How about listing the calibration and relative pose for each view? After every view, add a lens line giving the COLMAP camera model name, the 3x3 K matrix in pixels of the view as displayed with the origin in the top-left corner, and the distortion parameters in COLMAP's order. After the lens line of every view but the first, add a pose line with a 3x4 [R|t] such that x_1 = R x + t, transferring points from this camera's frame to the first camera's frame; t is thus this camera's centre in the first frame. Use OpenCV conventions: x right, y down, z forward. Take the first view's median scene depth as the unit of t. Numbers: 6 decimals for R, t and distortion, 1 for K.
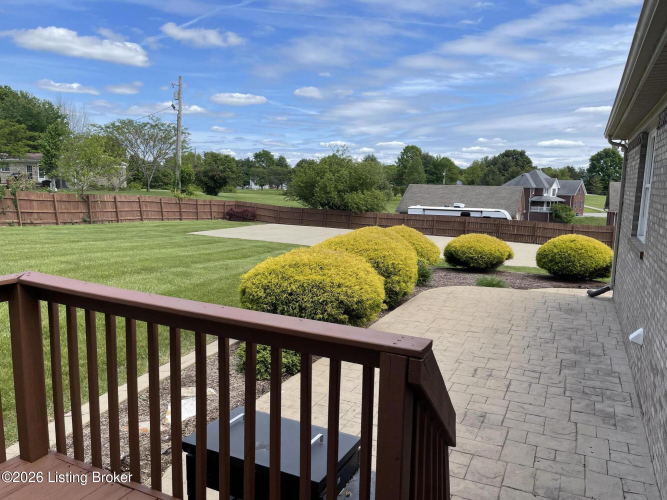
lens RADIAL K [[511.1, 0, 328.0], [0, 511.1, 252.0], [0, 0, 1]] dist [0.101230, -0.156144]
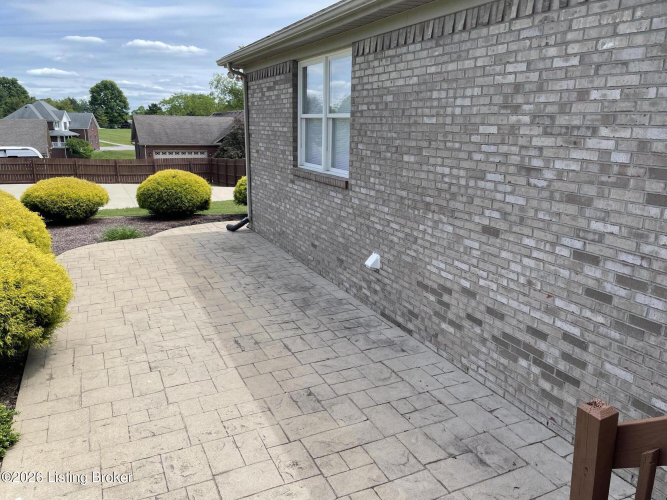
lens RADIAL K [[511.1, 0, 328.0], [0, 511.1, 252.0], [0, 0, 1]] dist [0.101230, -0.156144]
pose [[0.625118, -0.198233, 0.754938, -0.092292], [0.103863, 0.979736, 0.171259, -0.016948], [-0.773589, -0.028647, 0.633040, 0.155575]]
